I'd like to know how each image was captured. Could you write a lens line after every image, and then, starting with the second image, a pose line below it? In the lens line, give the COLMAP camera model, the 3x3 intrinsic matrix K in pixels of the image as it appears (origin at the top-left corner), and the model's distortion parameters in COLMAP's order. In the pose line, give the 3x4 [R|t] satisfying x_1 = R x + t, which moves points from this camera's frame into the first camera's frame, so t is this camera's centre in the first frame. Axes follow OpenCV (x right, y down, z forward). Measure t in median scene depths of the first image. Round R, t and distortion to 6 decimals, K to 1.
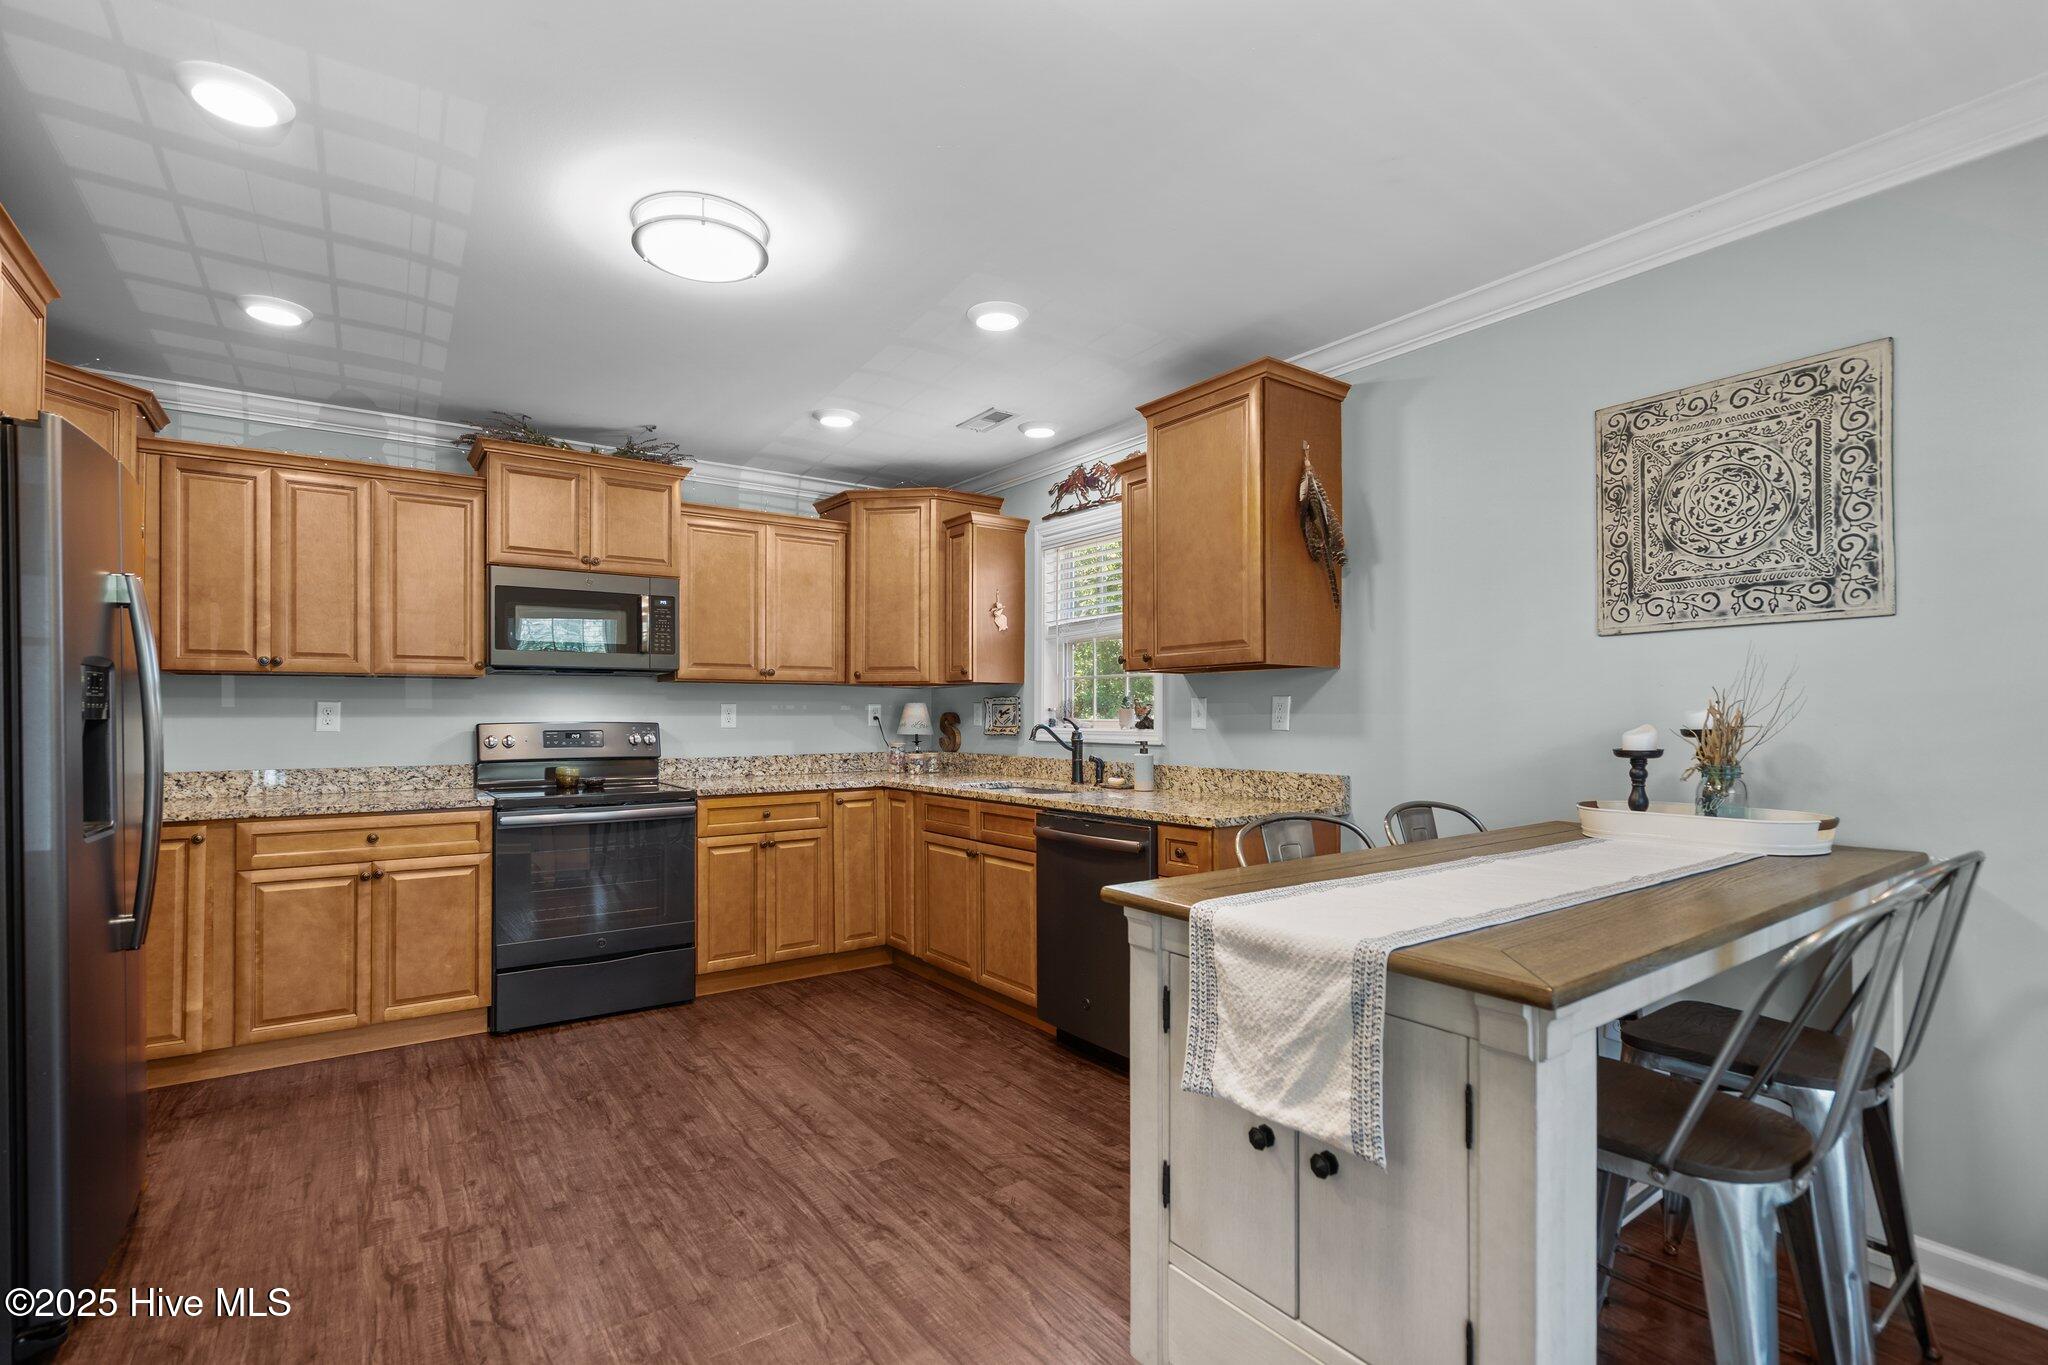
lens RADIAL K [[957.9, 0, 1025.2], [0, 957.9, 700.3], [0, 0, 1]] dist [-0.000063, 0.000224]
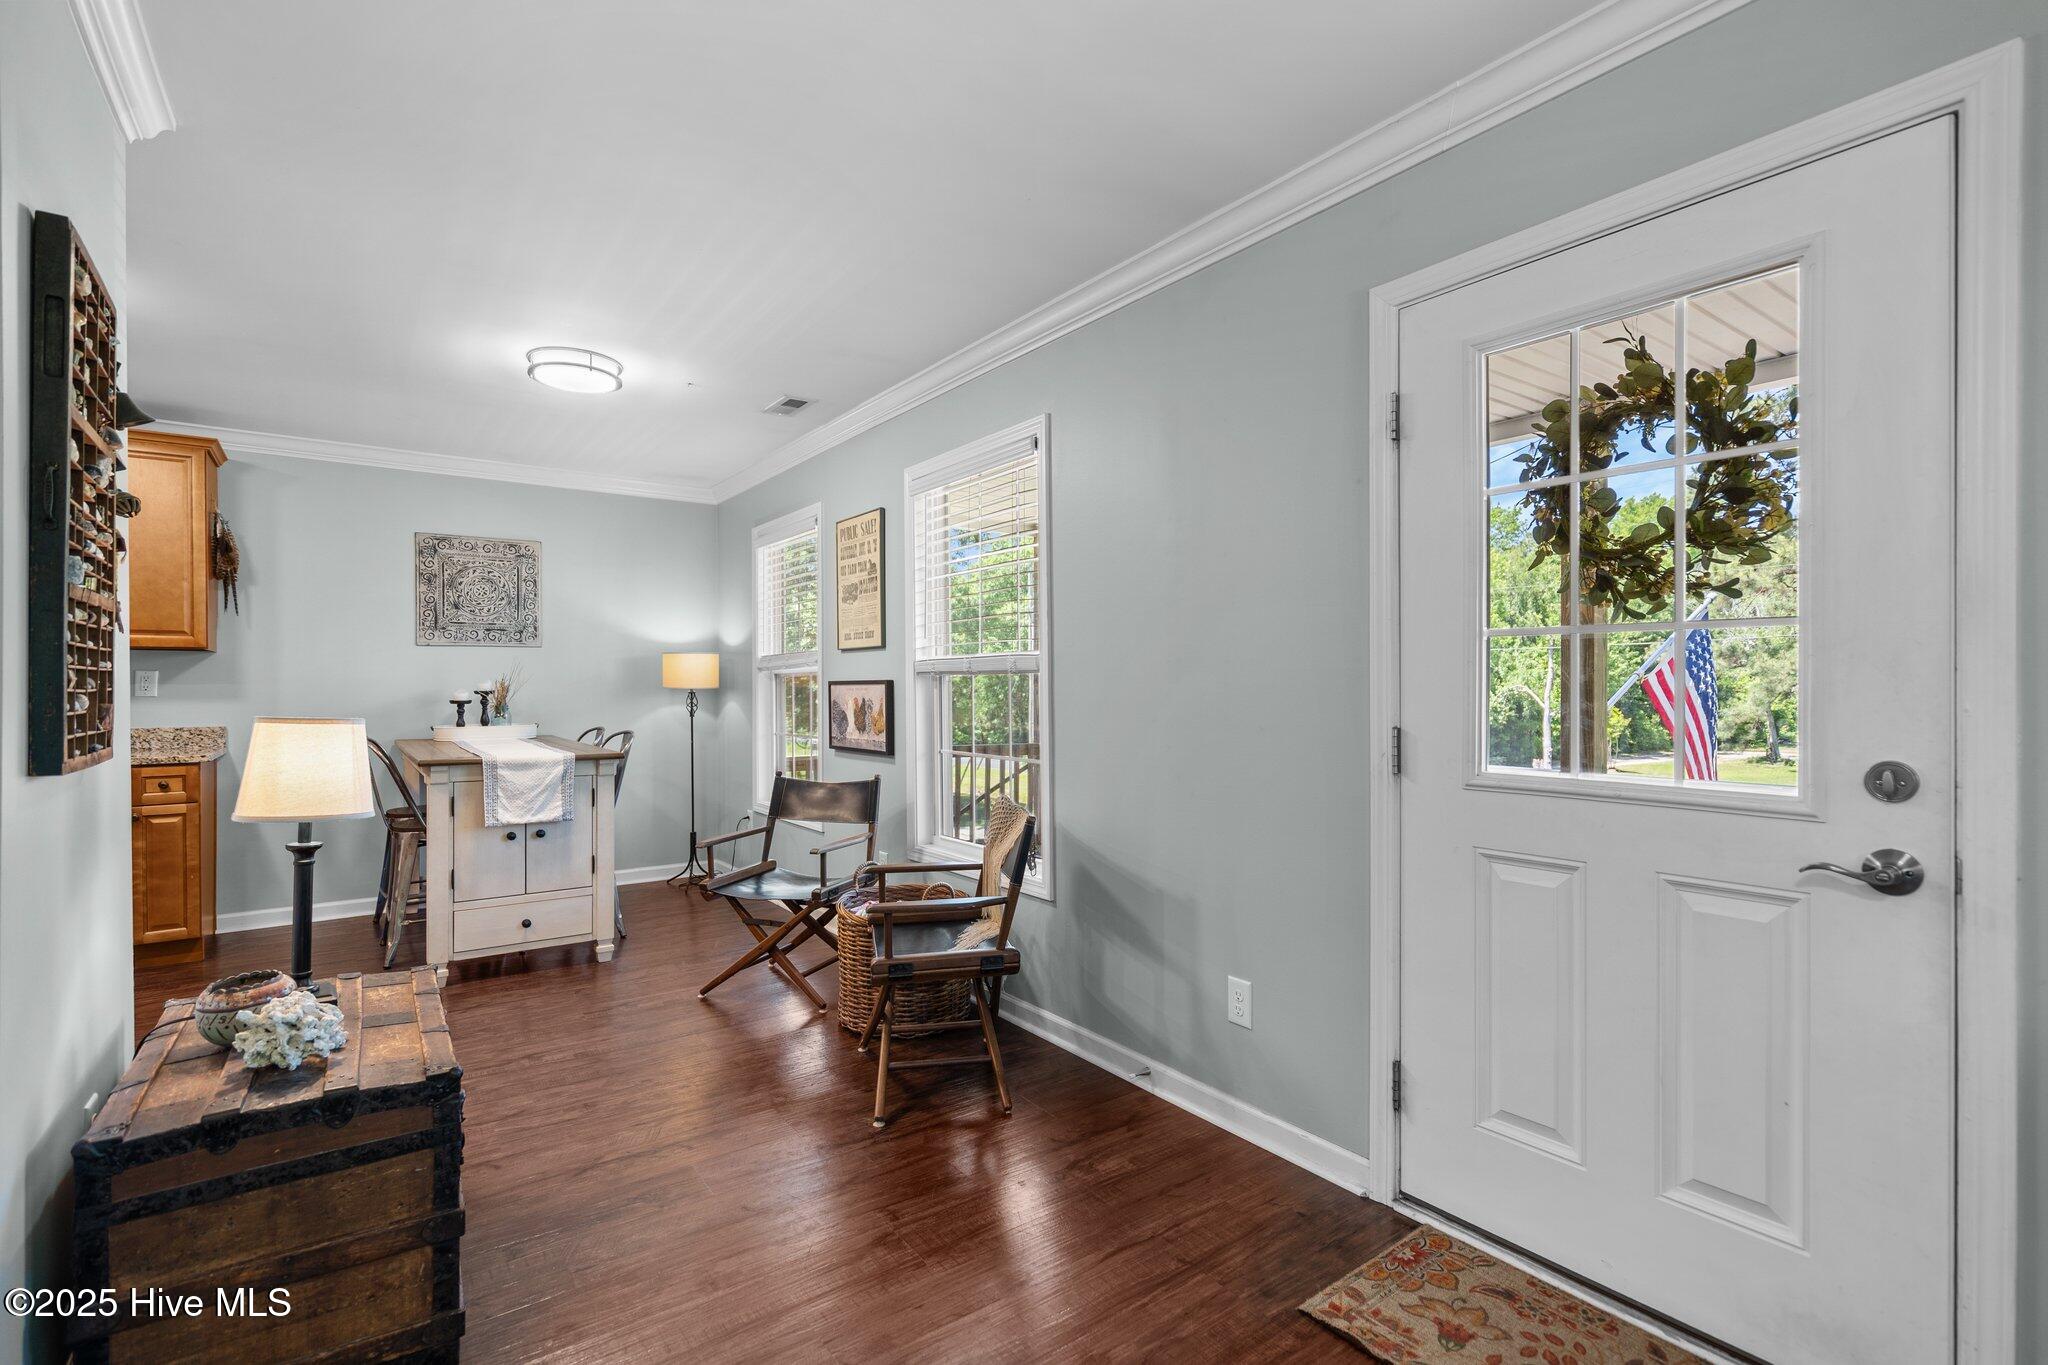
lens RADIAL K [[957.9, 0, 1025.3], [0, 957.9, 685.2], [0, 0, 1]] dist [-0.000063, 0.000224]
pose [[-0.012674, 0.001194, 0.999919, -1.596844], [-0.012370, 0.999923, -0.001351, 0.003496], [-0.999843, -0.012386, -0.012659, -0.280205]]
